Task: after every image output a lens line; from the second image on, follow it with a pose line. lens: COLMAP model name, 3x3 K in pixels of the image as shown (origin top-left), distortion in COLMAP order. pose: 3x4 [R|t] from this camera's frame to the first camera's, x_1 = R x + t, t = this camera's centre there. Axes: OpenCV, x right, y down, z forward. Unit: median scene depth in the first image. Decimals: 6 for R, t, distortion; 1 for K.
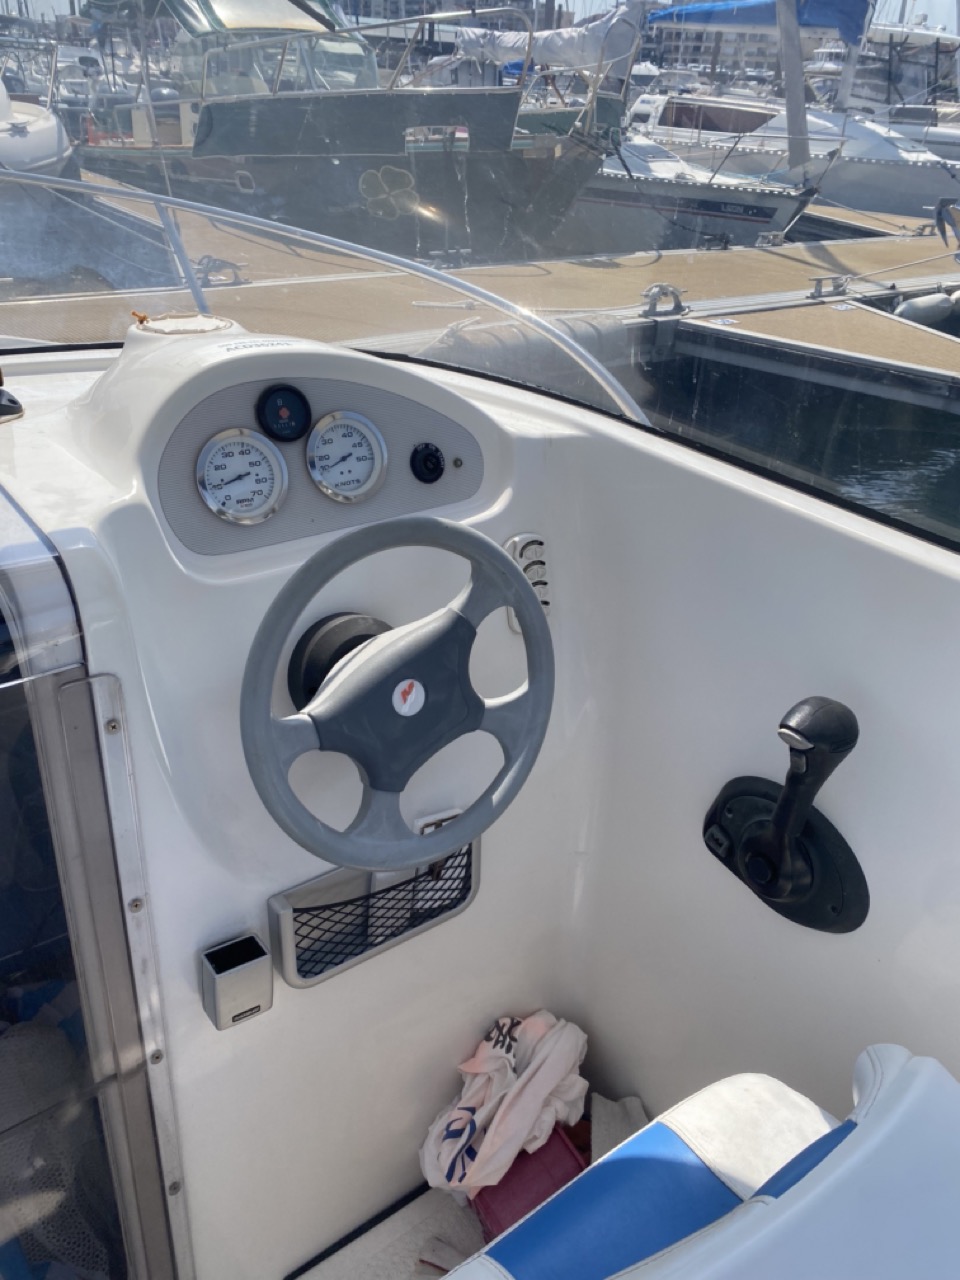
lens RADIAL K [[974.1, 0, 481.3], [0, 974.1, 640.5], [0, 0, 1]] dist [-0.029617, 0.002738]
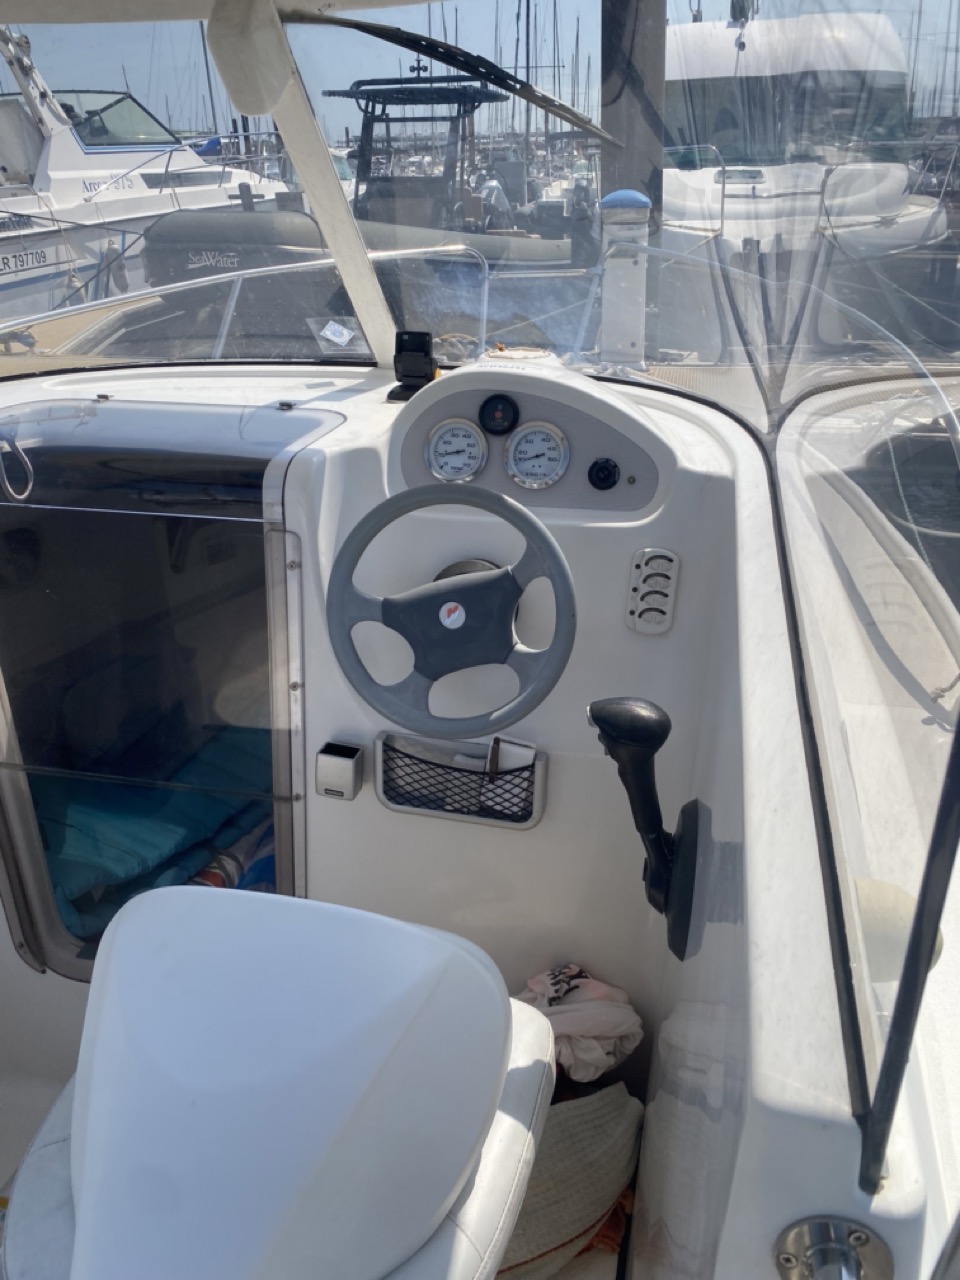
lens RADIAL K [[974.1, 0, 483.3], [0, 974.1, 640.3], [0, 0, 1]] dist [-0.029617, 0.002738]
pose [[0.617824, 0.283740, -0.733339, 0.914572], [-0.341451, 0.936915, 0.074841, -0.024769], [0.708311, 0.204161, 0.675732, 0.094739]]
